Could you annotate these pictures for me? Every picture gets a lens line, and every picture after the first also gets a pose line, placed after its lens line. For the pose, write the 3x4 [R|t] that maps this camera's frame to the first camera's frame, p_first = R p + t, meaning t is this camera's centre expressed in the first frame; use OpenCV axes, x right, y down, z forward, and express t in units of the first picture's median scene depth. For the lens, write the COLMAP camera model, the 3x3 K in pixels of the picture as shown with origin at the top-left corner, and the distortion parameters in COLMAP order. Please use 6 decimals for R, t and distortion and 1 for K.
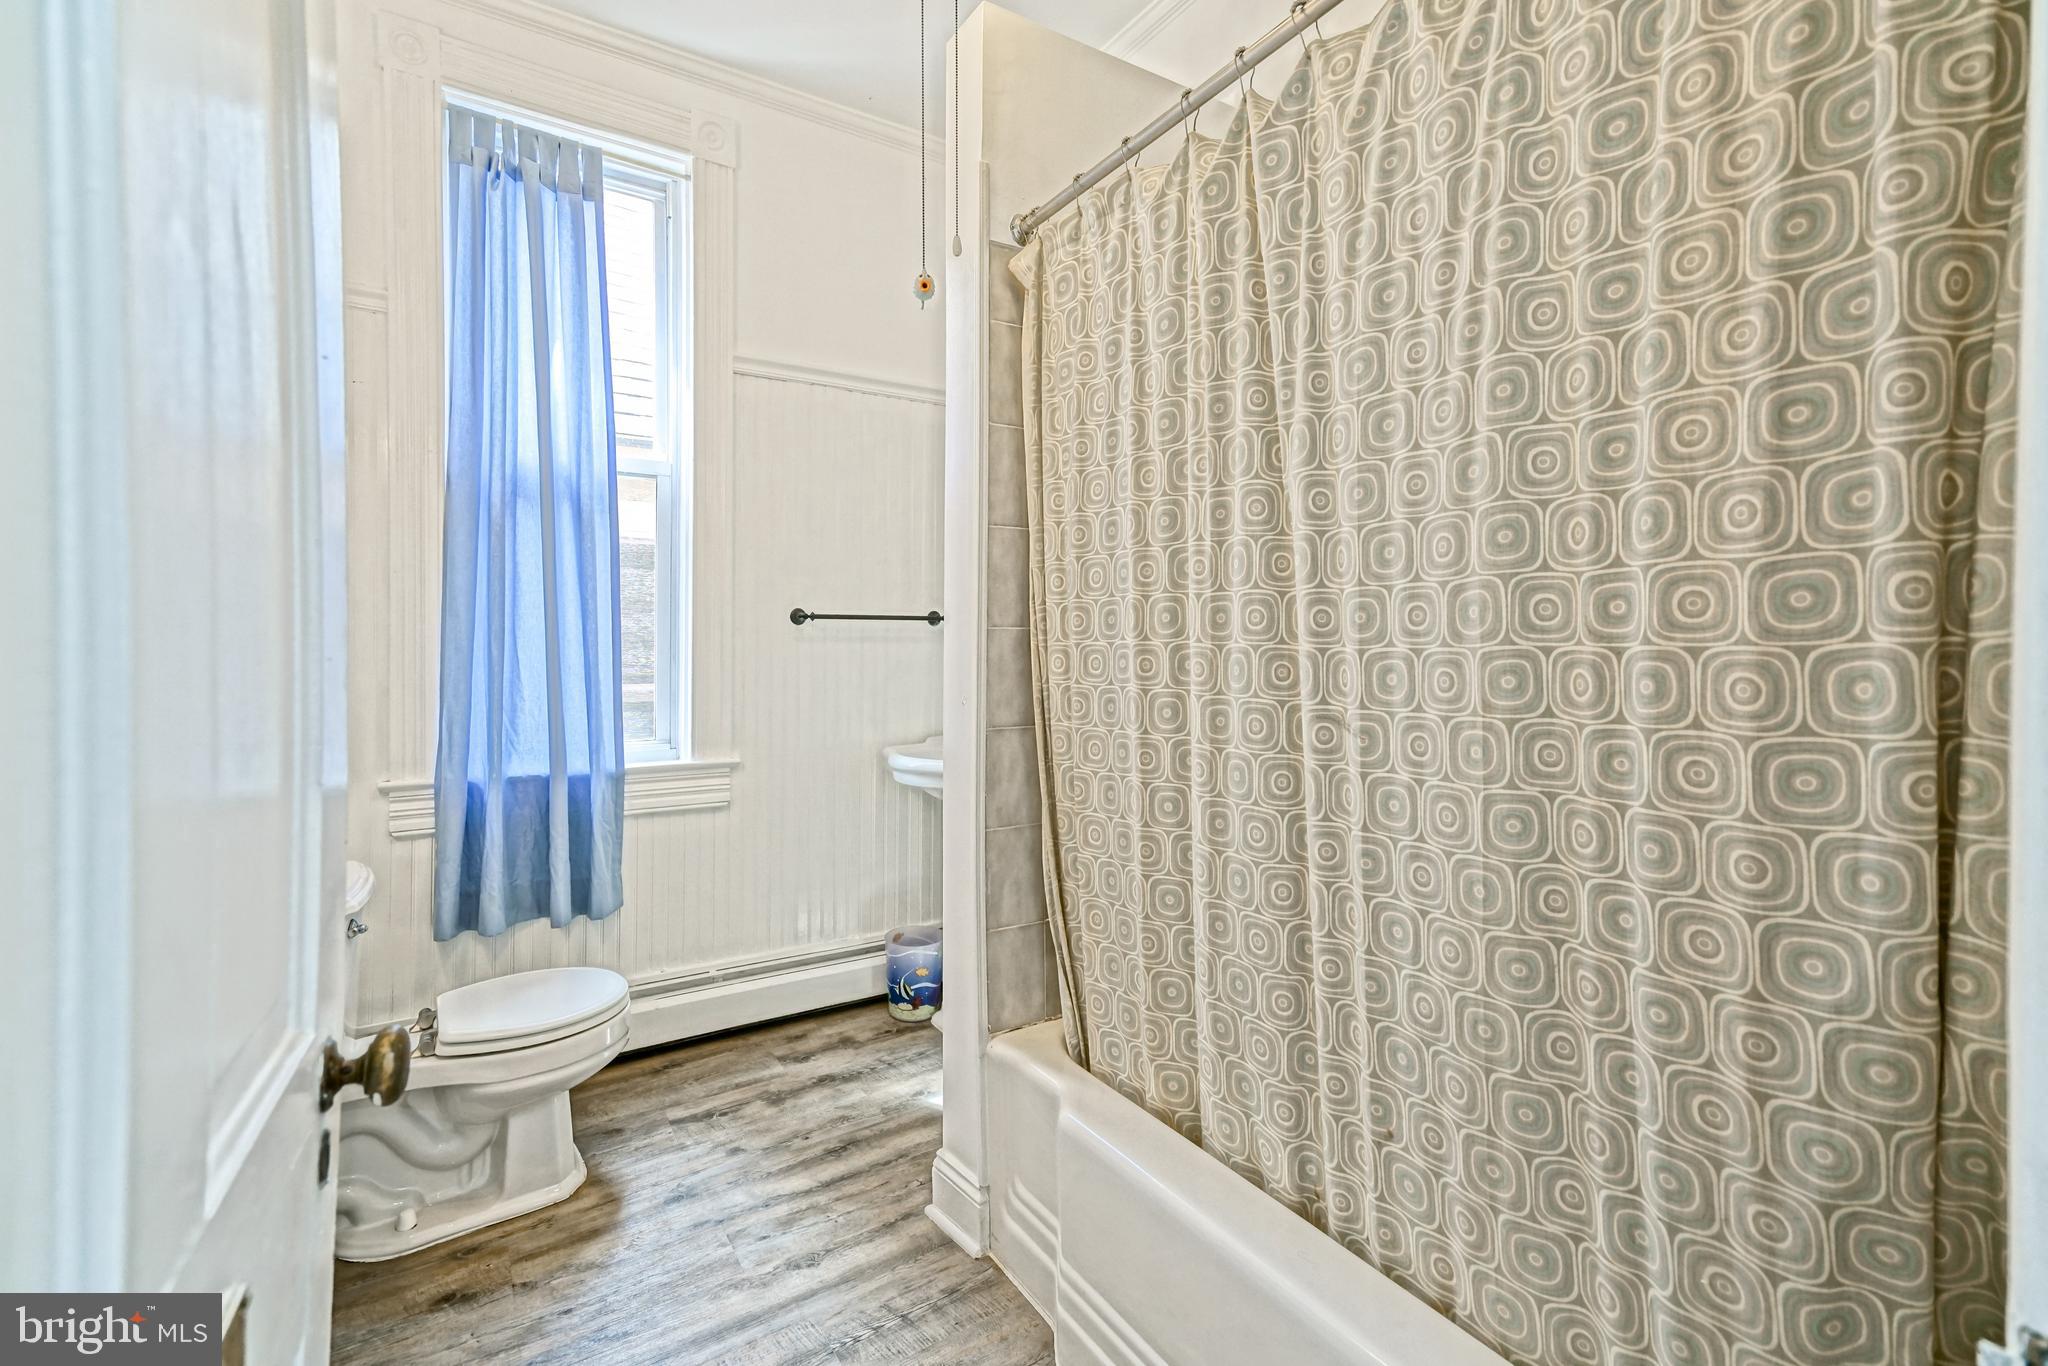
lens RADIAL K [[907.6, 0, 1034.5], [0, 907.6, 645.9], [0, 0, 1]] dist [0.039760, -0.004977]
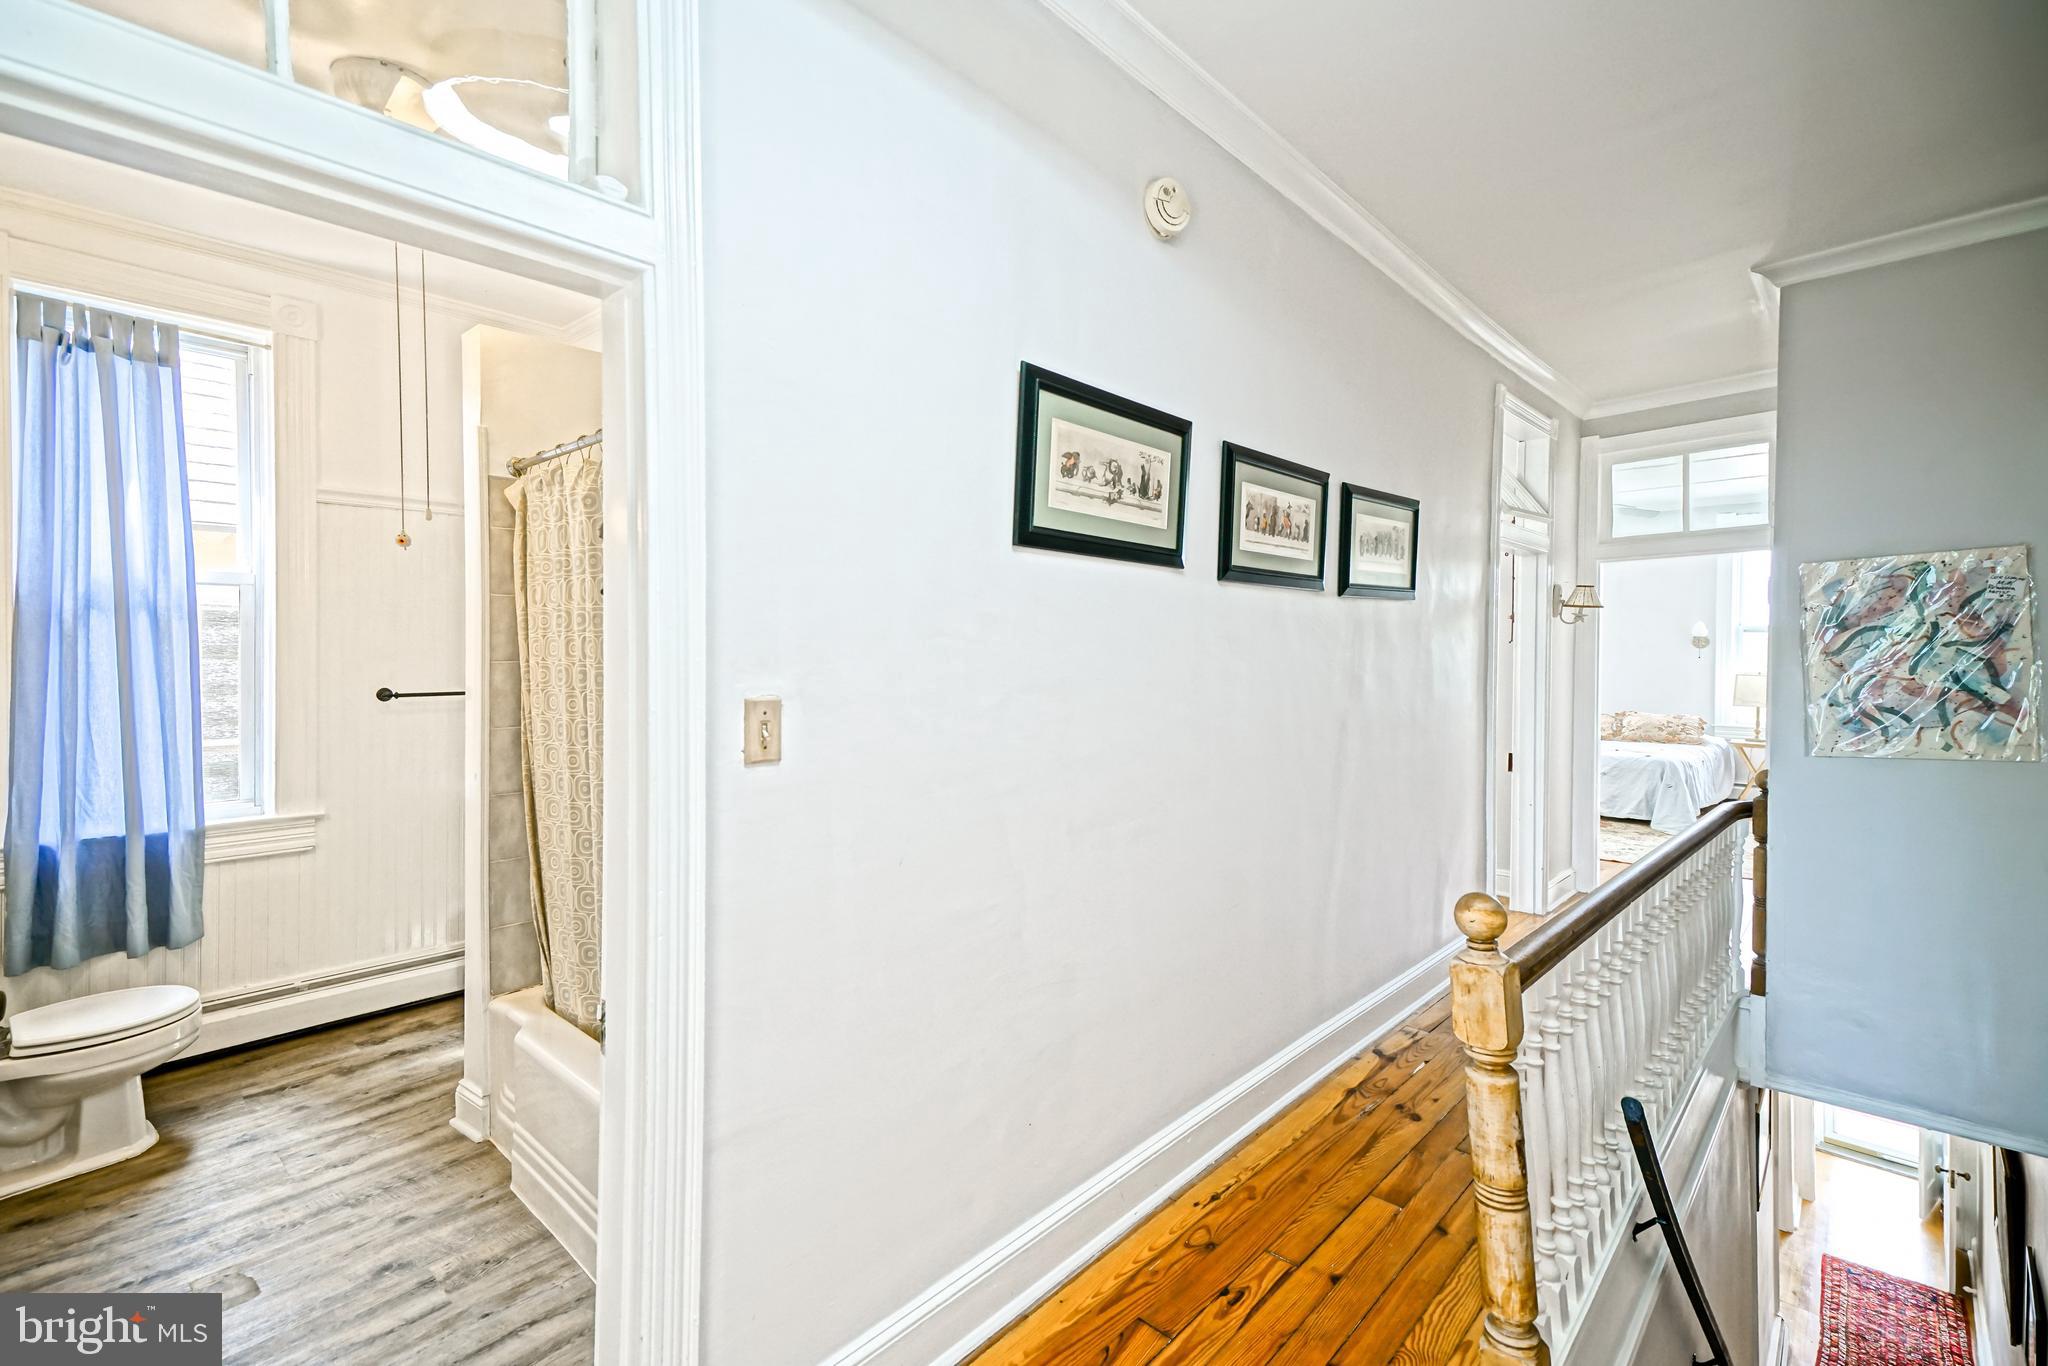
lens RADIAL K [[907.6, 0, 1062.7], [0, 907.6, 654.9], [0, 0, 1]] dist [0.039760, -0.004977]
pose [[0.962320, 0.002903, 0.271905, 0.347726], [-0.007785, 0.999827, 0.016878, -0.137252], [-0.271809, -0.018359, 0.962176, -0.566649]]
